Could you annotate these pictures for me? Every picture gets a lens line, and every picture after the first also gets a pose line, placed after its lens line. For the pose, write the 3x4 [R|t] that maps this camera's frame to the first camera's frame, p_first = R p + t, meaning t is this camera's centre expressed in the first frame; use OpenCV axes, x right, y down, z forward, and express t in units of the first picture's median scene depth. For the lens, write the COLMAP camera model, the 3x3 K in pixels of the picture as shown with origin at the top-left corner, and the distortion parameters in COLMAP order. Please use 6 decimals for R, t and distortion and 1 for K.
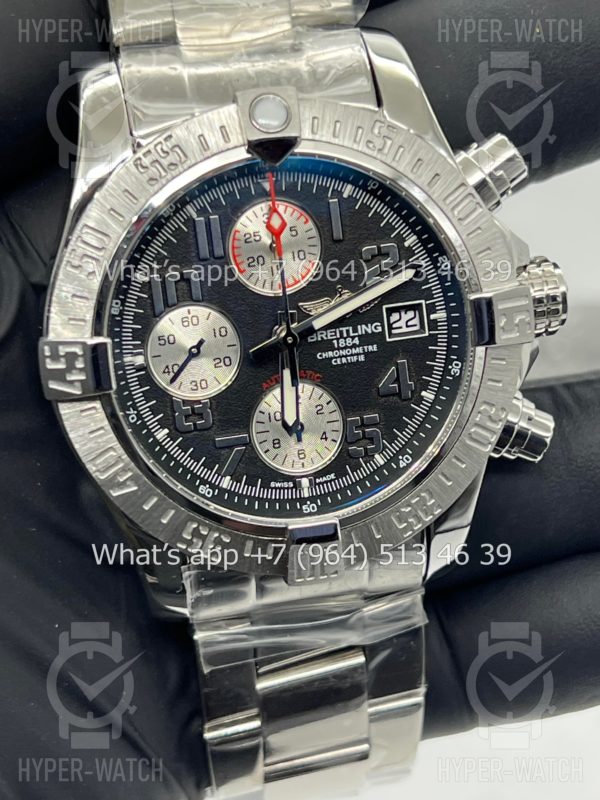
lens RADIAL K [[1808.5, 0, 300.0], [0, 1808.5, 400.0], [0, 0, 1]] dist [0.166718, 0.173699]
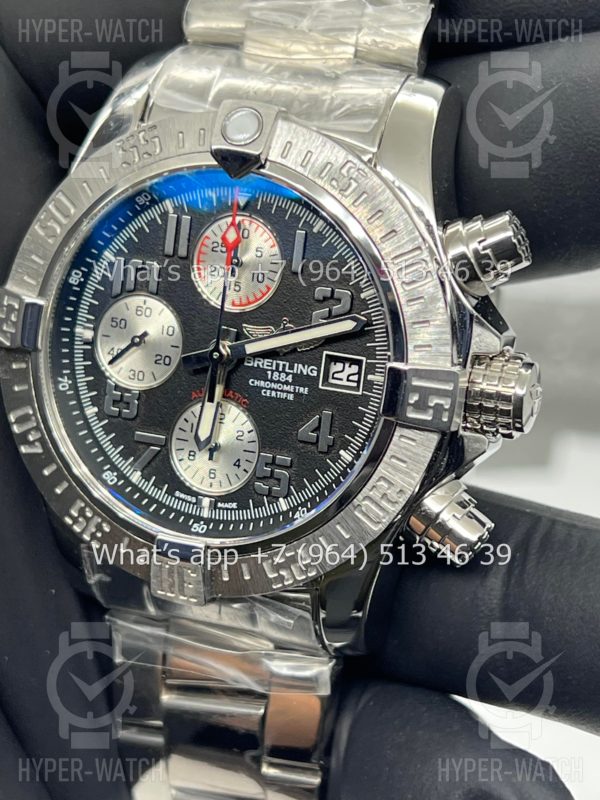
lens RADIAL K [[1830.8, 0, 300.0], [0, 1830.8, 400.0], [0, 0, 1]] dist [0.077753, 0.019396]
pose [[0.847598, 0.282080, -0.449454, 0.481391], [-0.299143, 0.953590, 0.034343, -0.057167], [0.438282, 0.105342, 0.892643, 0.131765]]
